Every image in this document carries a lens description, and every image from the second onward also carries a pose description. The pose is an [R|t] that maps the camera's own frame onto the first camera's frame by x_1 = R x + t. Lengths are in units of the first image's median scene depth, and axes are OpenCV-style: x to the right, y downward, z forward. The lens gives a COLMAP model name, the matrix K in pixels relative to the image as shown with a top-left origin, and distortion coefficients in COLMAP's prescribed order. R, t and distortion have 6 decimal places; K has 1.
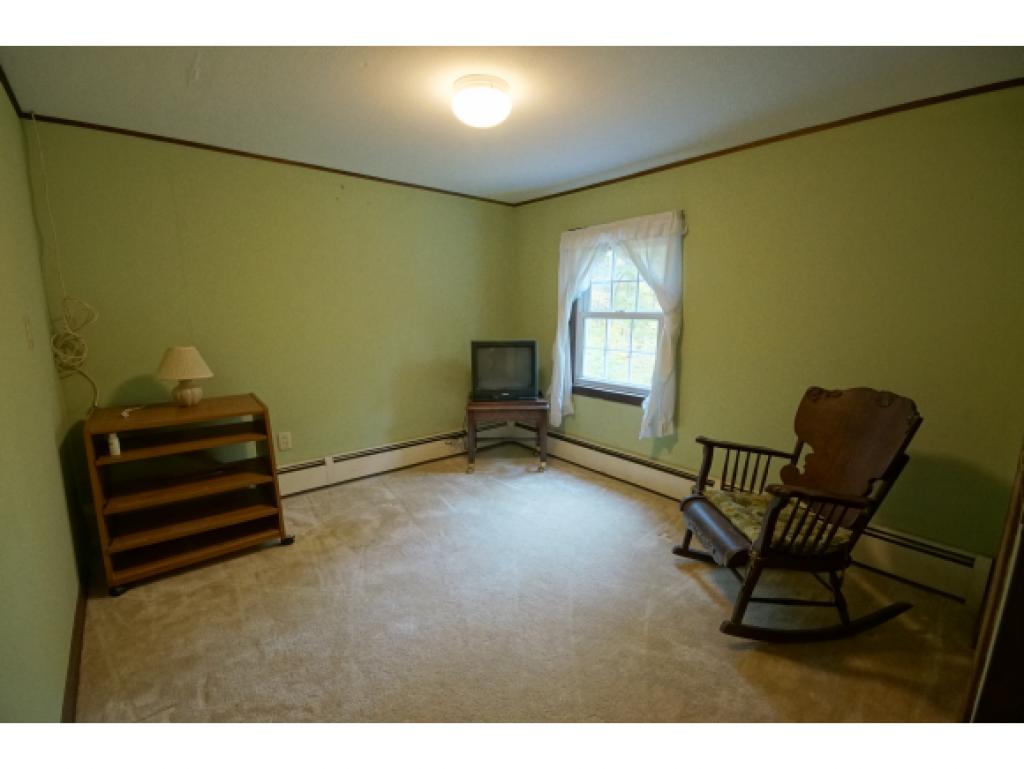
lens RADIAL K [[446.6, 0, 509.5], [0, 446.6, 386.4], [0, 0, 1]] dist [0.000044, -0.000884]
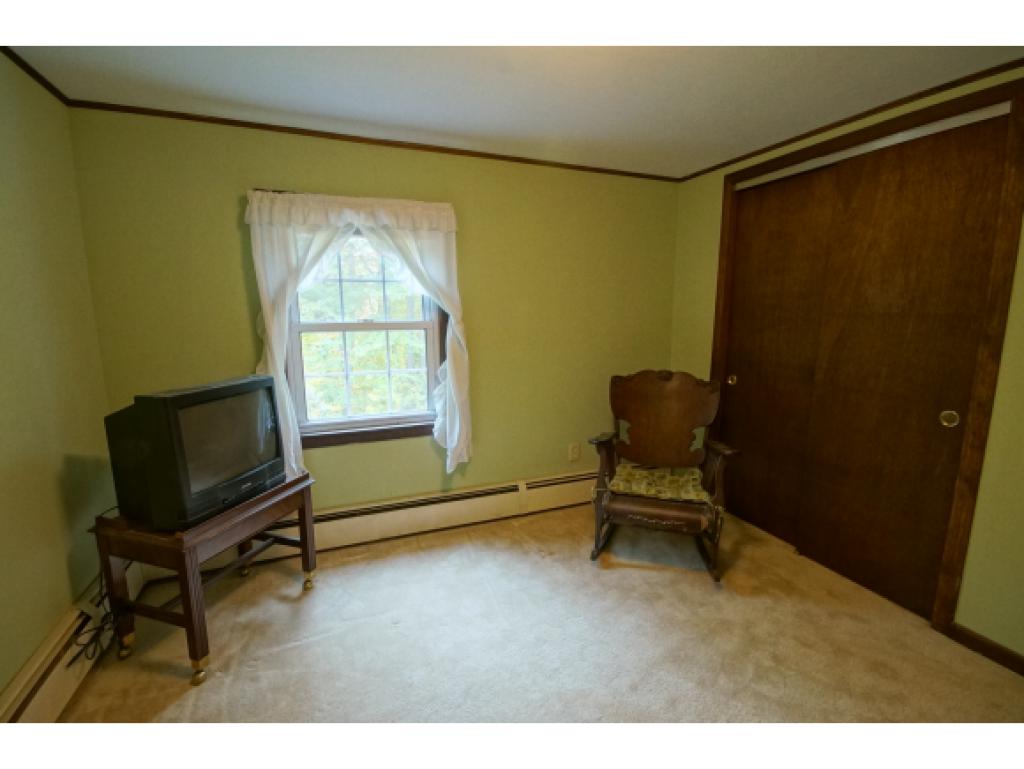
lens RADIAL K [[446.6, 0, 509.5], [0, 446.6, 386.4], [0, 0, 1]] dist [0.000044, -0.000884]
pose [[0.326143, -0.153765, 0.932731, -0.413463], [0.171175, 0.979978, 0.101700, -0.102646], [-0.929693, 0.126491, 0.345934, 0.573671]]
